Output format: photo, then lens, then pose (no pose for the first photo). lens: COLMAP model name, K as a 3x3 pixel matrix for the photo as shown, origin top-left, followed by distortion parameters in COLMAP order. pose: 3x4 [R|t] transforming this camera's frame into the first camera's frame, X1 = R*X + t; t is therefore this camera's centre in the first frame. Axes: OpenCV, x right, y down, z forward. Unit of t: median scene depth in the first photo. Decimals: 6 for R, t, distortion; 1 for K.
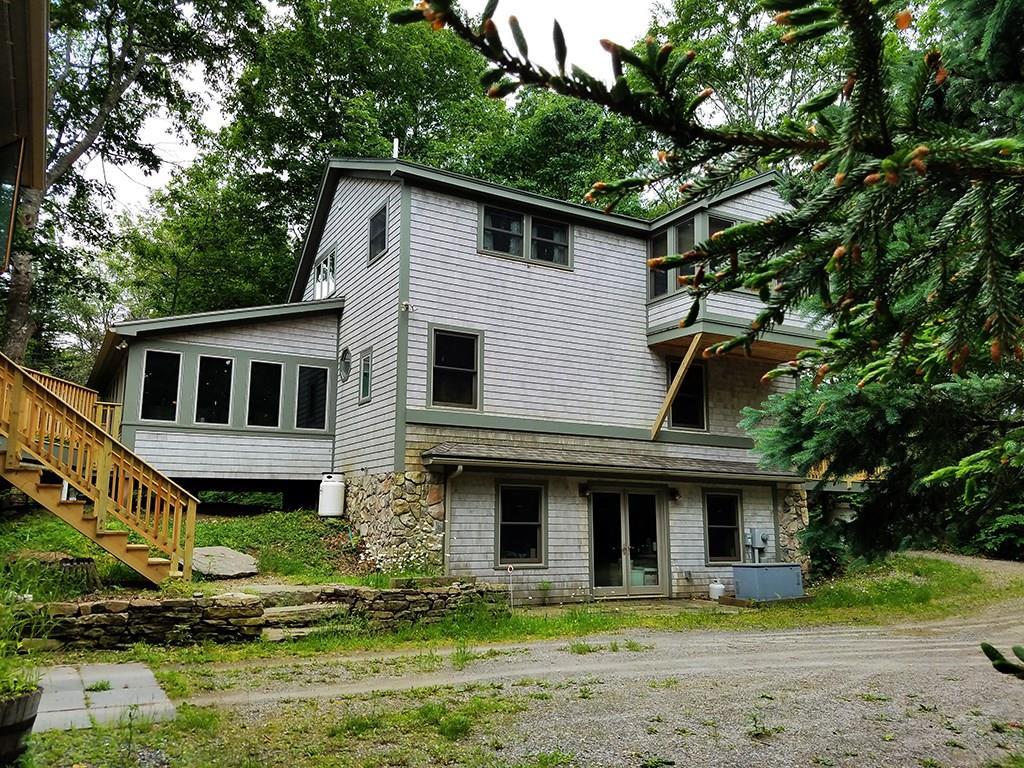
lens RADIAL K [[773.9, 0, 511.0], [0, 773.9, 395.3], [0, 0, 1]] dist [0.172078, -0.000429]
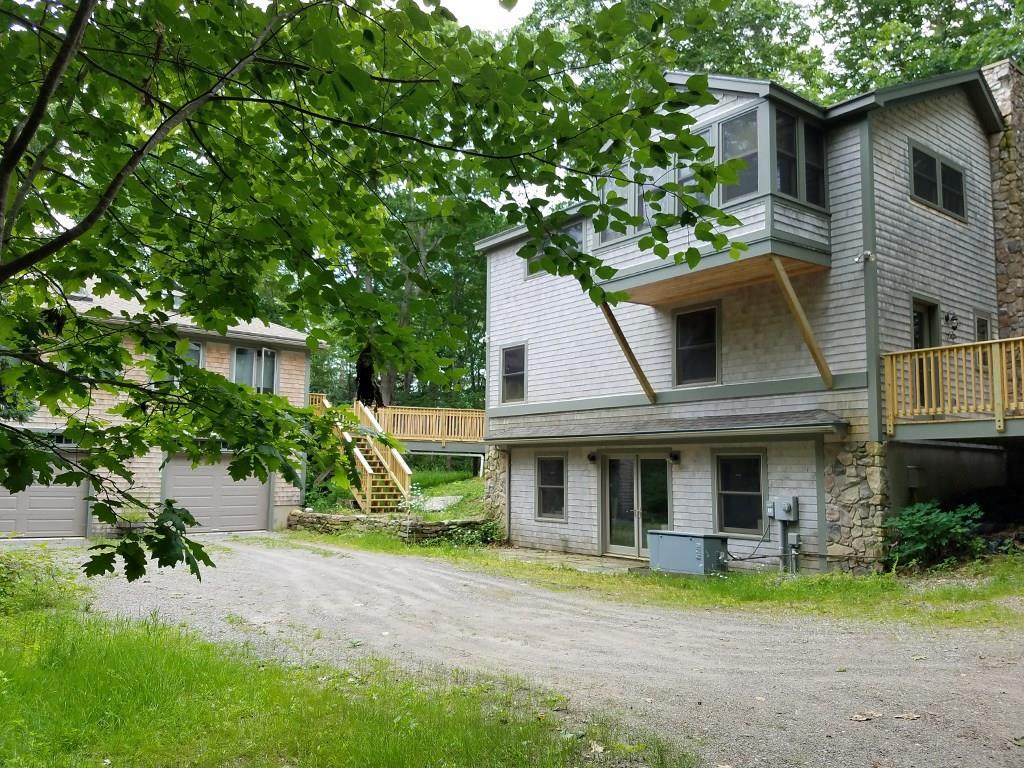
lens RADIAL K [[779.1, 0, 519.3], [0, 779.1, 398.1], [0, 0, 1]] dist [0.135251, -0.212538]
pose [[0.159329, -0.104357, -0.981694, 1.104066], [0.146542, 0.985881, -0.081019, 0.104409], [0.976289, -0.130951, 0.172373, 0.662487]]
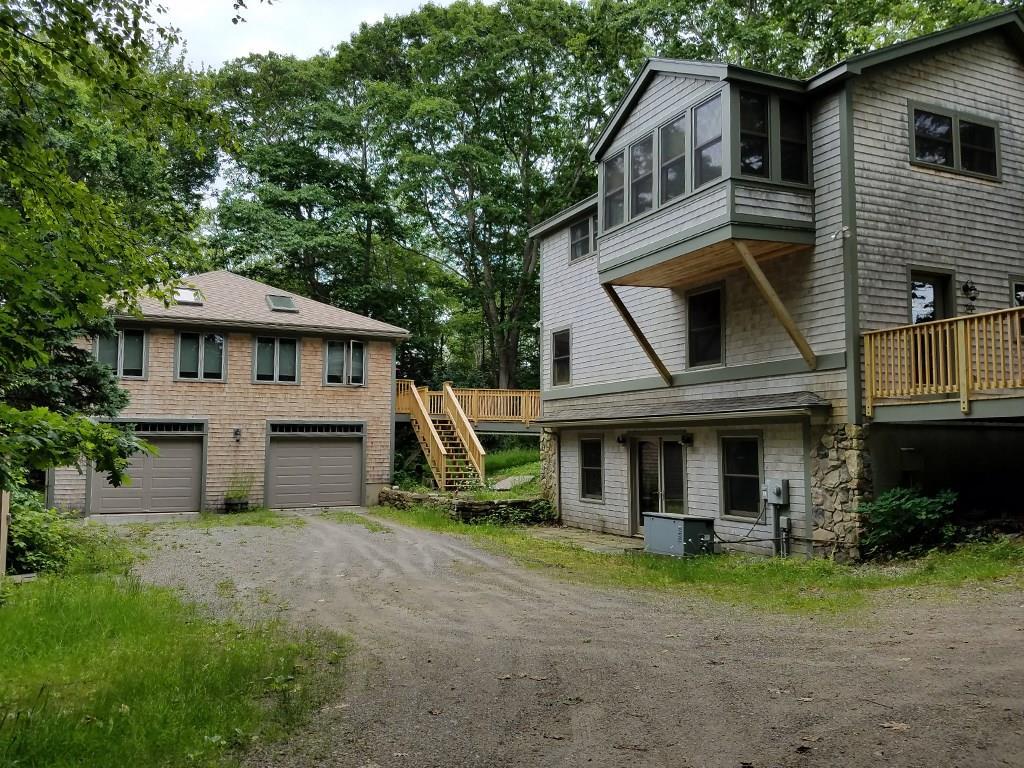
lens RADIAL K [[803.8, 0, 512.0], [0, 803.8, 384.0], [0, 0, 1]] dist [0.106990, -0.150509]
pose [[-0.079077, -0.088218, -0.992957, 1.188104], [0.152989, 0.983203, -0.099535, 0.124068], [0.985059, -0.159782, -0.064252, 0.861803]]
